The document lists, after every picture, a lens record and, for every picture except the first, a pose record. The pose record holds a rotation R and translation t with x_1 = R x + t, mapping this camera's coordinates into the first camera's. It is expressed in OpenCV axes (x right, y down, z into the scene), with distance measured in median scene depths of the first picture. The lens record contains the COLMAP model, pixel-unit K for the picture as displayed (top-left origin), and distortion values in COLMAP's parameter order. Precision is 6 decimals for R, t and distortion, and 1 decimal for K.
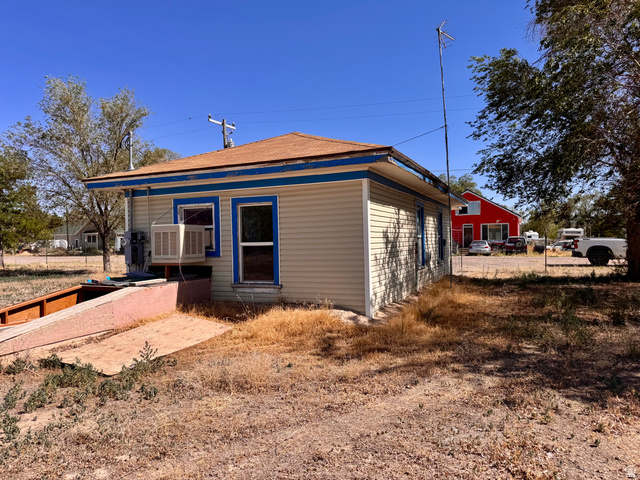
lens RADIAL K [[459.2, 0, 320.0], [0, 459.2, 240.0], [0, 0, 1]] dist [0.002673, -0.000031]
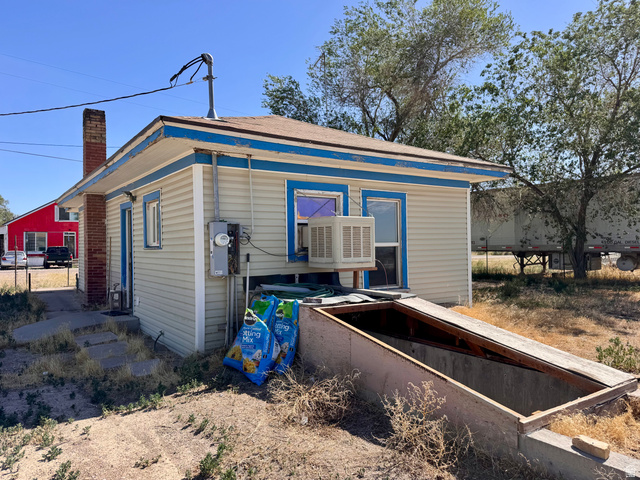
lens RADIAL K [[459.2, 0, 320.0], [0, 459.2, 240.0], [0, 0, 1]] dist [0.002673, -0.000031]
pose [[0.538518, 0.022299, 0.842319, -0.925617], [-0.001139, 0.999668, -0.025737, 0.022412], [-0.842613, 0.012901, 0.538365, 0.604769]]
